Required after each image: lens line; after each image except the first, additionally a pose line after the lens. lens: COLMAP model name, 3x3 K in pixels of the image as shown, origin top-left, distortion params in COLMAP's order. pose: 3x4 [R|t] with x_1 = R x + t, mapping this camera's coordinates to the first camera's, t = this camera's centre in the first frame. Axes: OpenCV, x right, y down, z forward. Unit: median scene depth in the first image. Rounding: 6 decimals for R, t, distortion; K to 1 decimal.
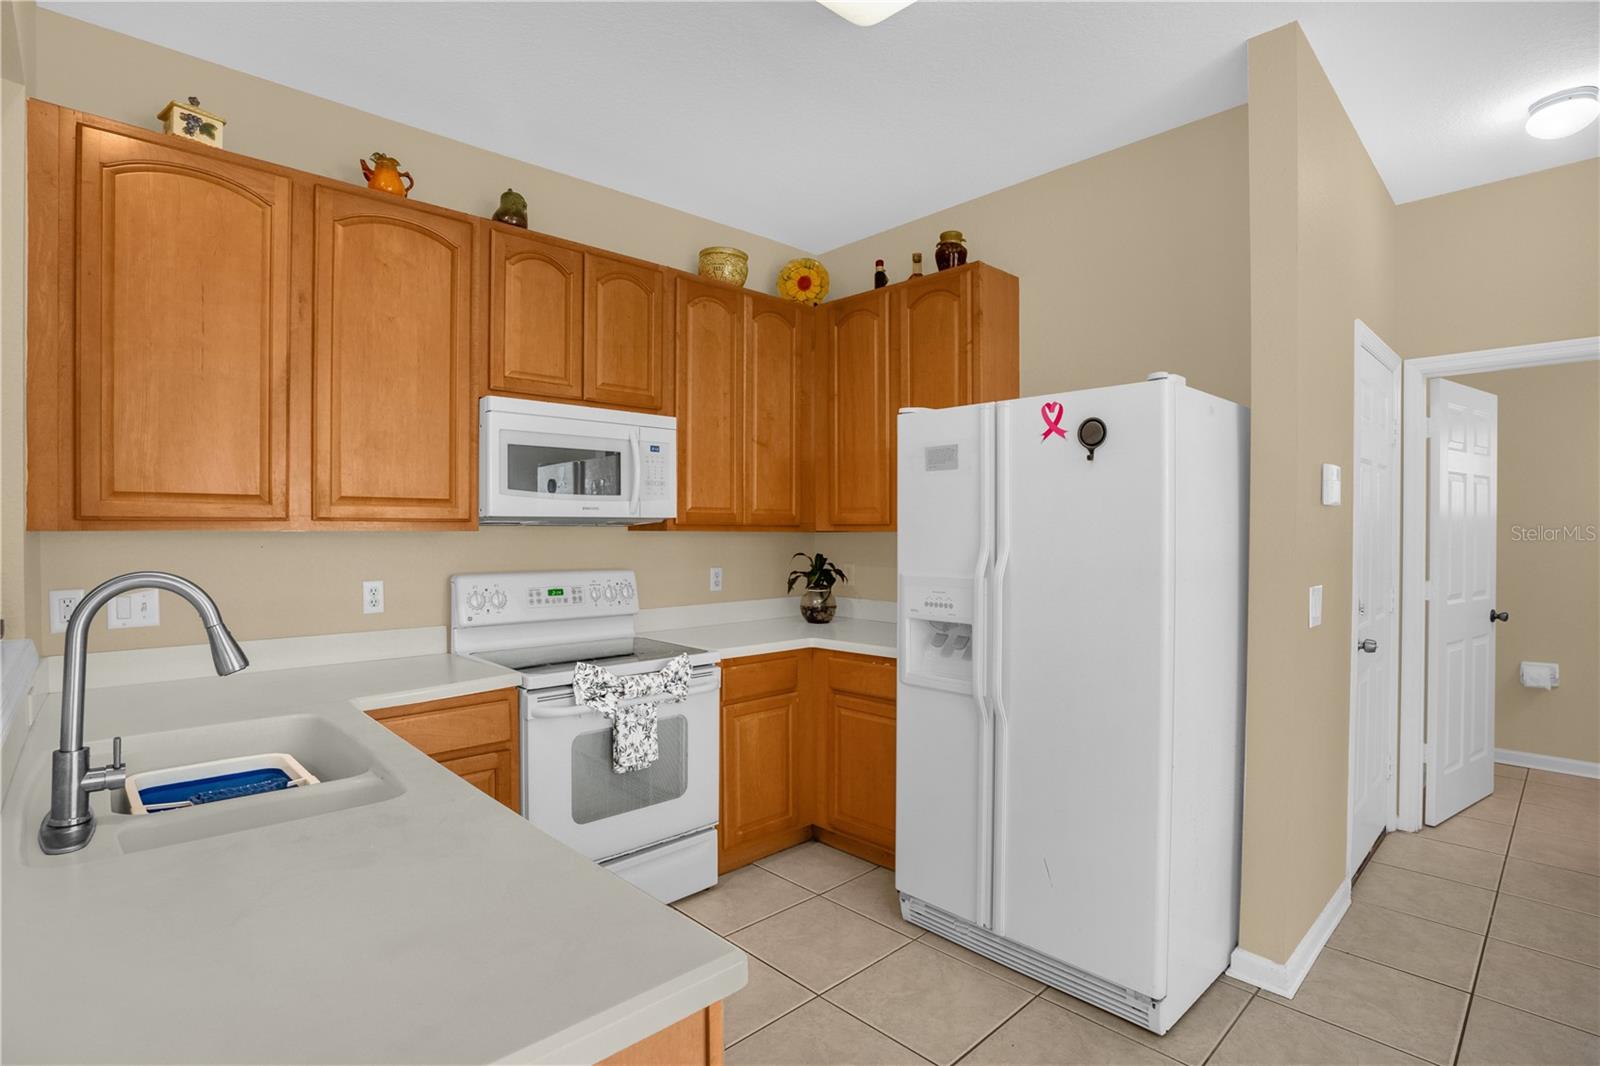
lens RADIAL K [[774.2, 0, 799.0], [0, 774.2, 538.0], [0, 0, 1]] dist [-0.035180, 0.005831]
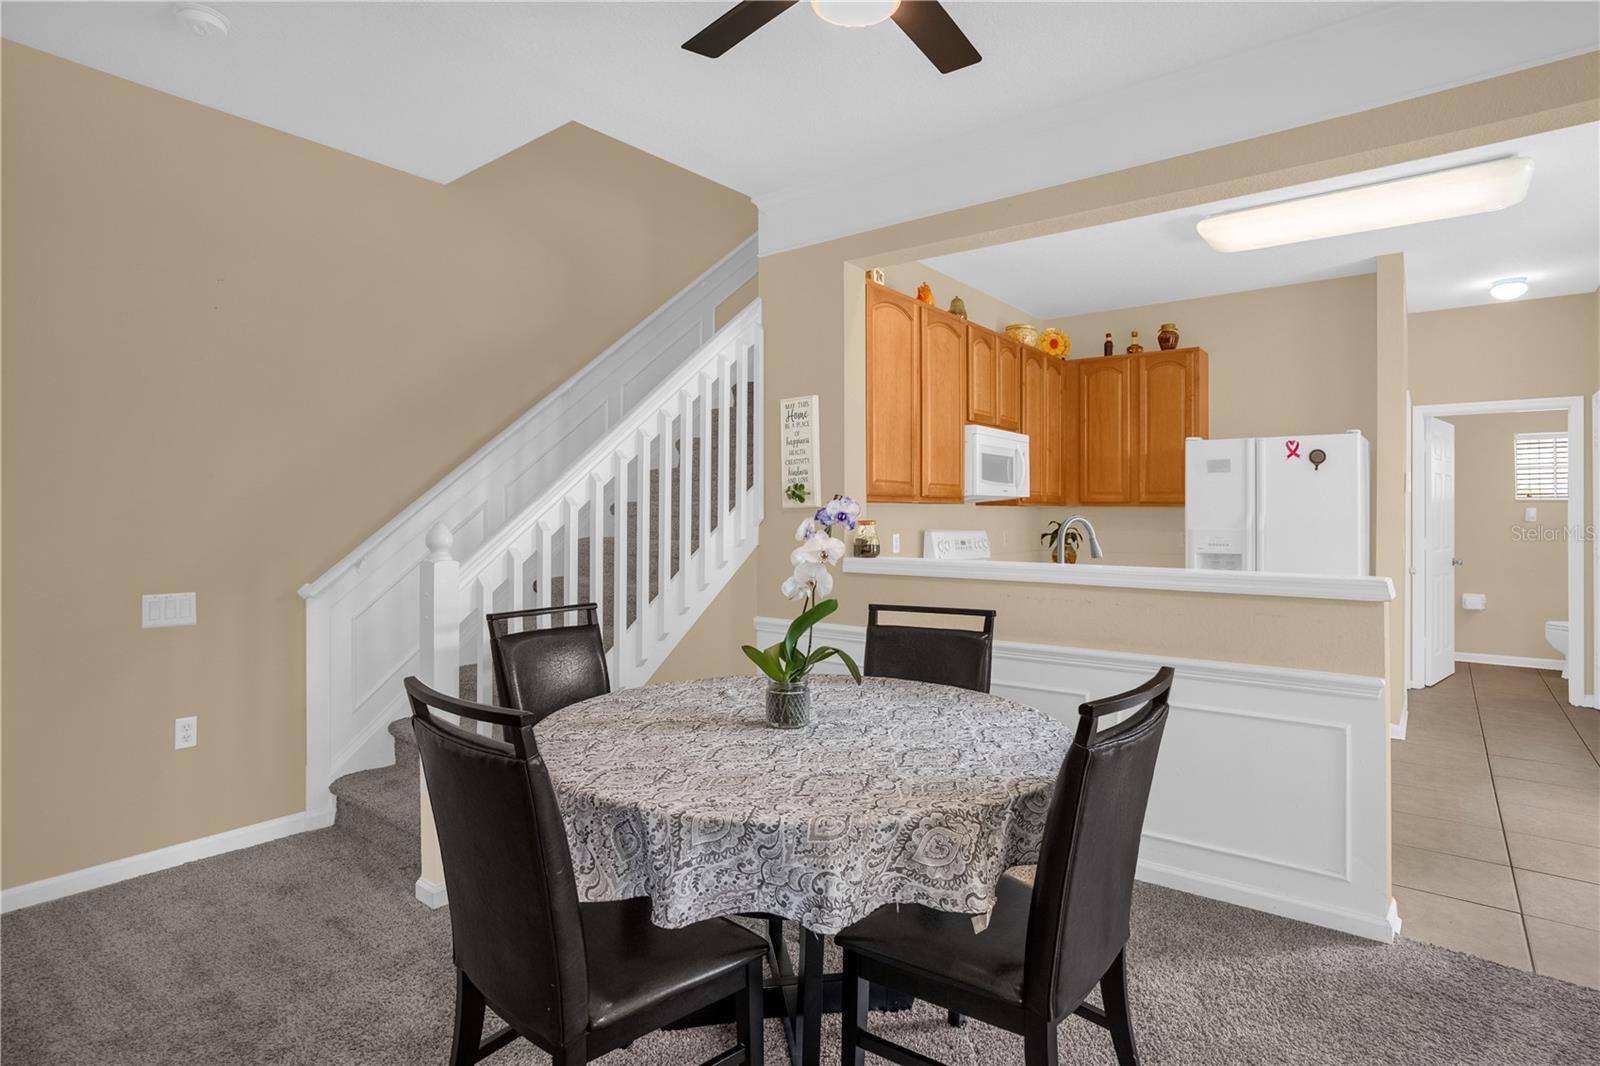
lens RADIAL K [[818.5, 0, 800.3], [0, 818.5, 516.3], [0, 0, 1]] dist [-0.032553, 0.003479]
pose [[0.991592, 0.003257, 0.129362, -0.985763], [-0.002408, 0.999974, -0.006725, 0.030759], [-0.129381, 0.006357, 0.991575, -0.744505]]
